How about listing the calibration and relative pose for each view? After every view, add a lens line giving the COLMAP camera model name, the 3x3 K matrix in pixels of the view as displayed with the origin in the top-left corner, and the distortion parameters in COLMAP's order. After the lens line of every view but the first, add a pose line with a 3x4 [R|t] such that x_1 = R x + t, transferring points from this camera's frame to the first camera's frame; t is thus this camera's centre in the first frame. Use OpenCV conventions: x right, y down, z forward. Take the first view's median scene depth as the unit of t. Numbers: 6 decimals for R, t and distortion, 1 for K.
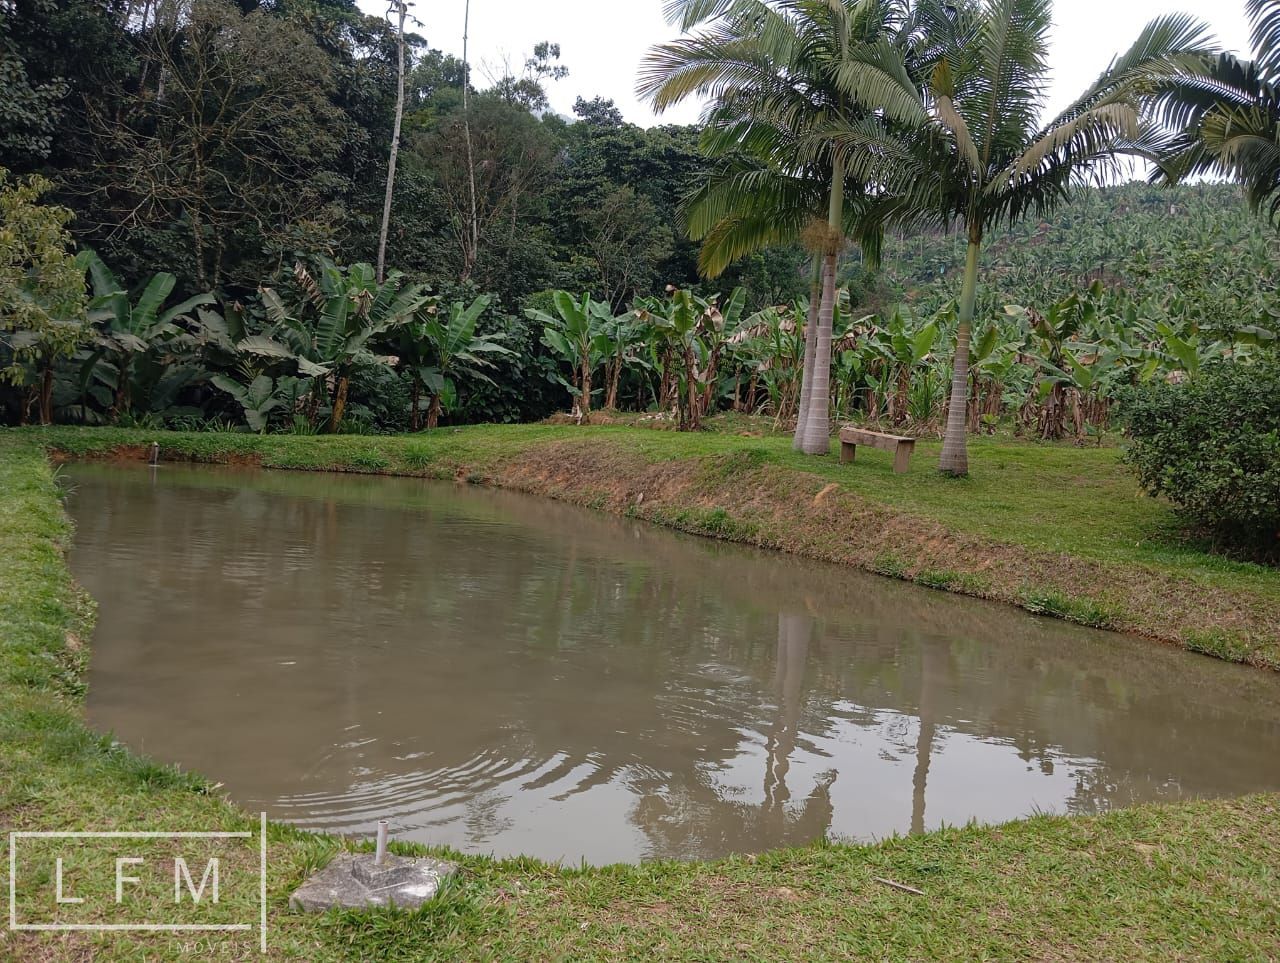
lens RADIAL K [[1069.8, 0, 606.3], [0, 1069.8, 479.0], [0, 0, 1]] dist [0.069367, -0.118390]
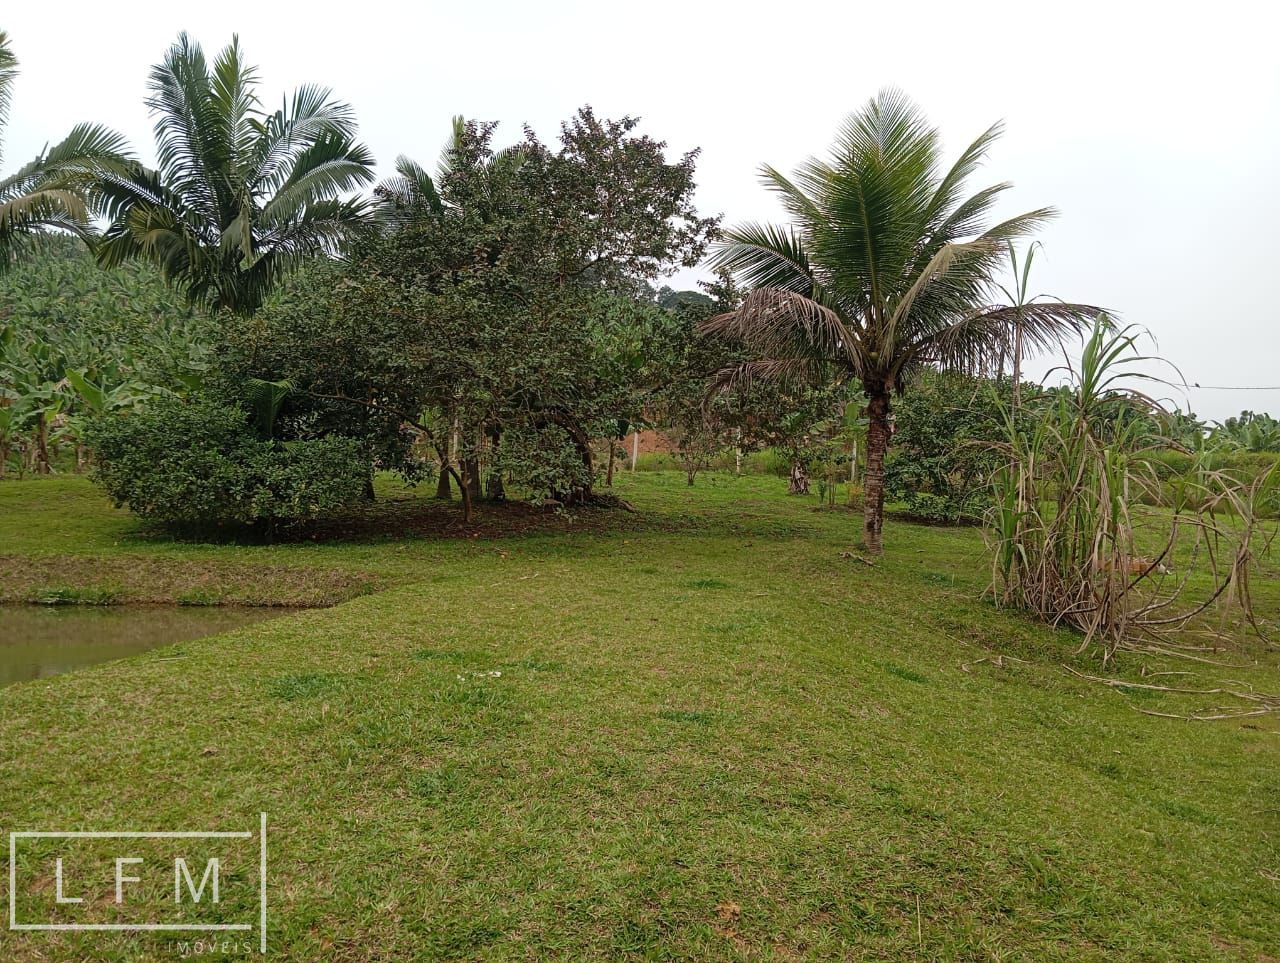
lens RADIAL K [[1044.7, 0, 638.9], [0, 1044.7, 470.2], [0, 0, 1]] dist [0.076731, -0.149019]
pose [[0.539584, -0.045236, 0.840716, -0.097547], [0.085447, 0.996342, -0.001231, 0.013053], [-0.837585, 0.072500, 0.541475, -0.085961]]
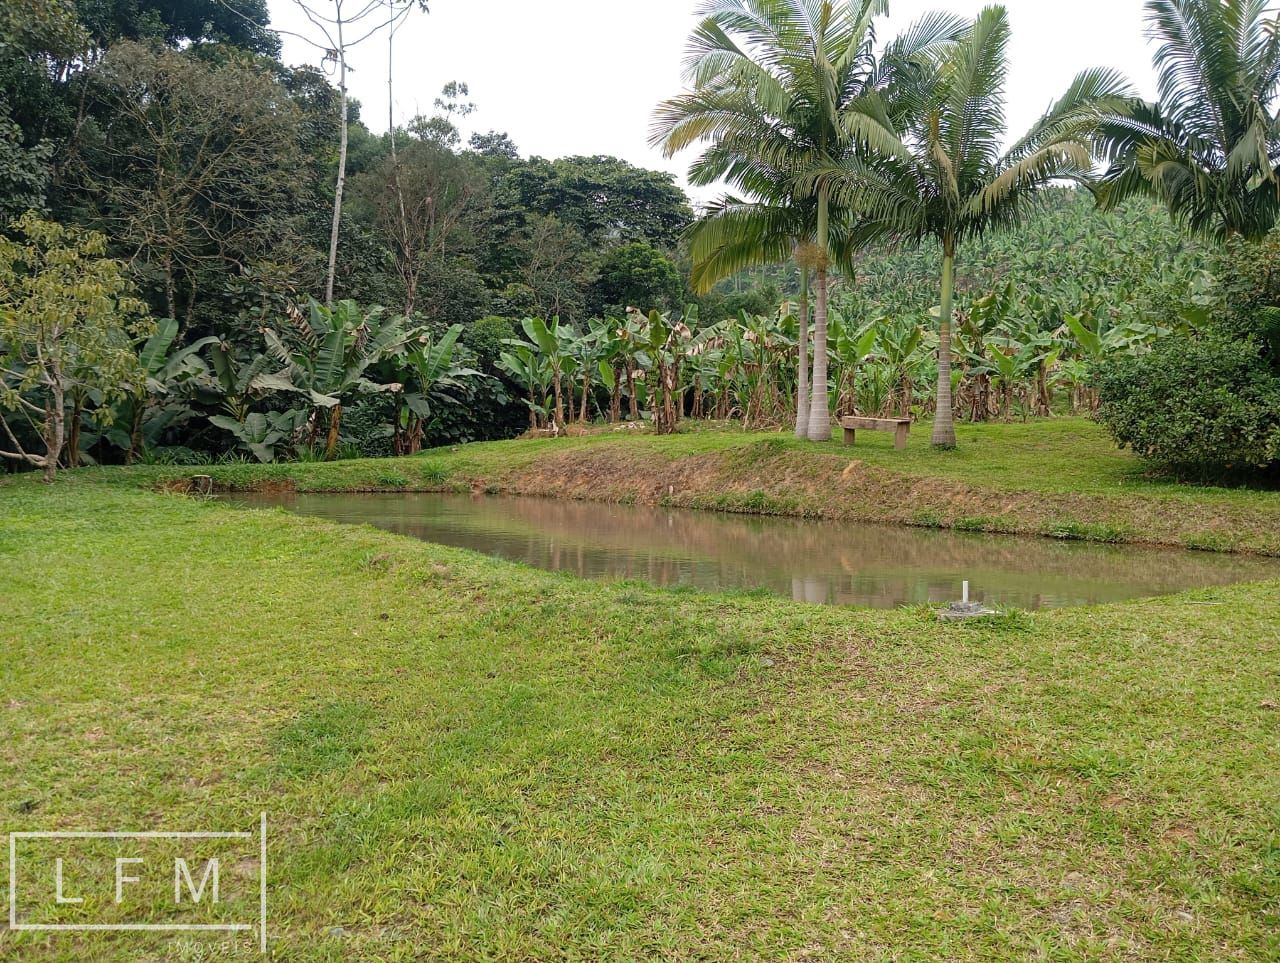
lens RADIAL K [[1044.7, 0, 638.9], [0, 1044.7, 470.2], [0, 0, 1]] dist [0.076731, -0.149019]
pose [[0.990021, -0.070321, 0.122118, -0.104748], [0.073294, 0.997109, -0.020017, 0.012713], [-0.120357, 0.028768, 0.992314, -0.081479]]
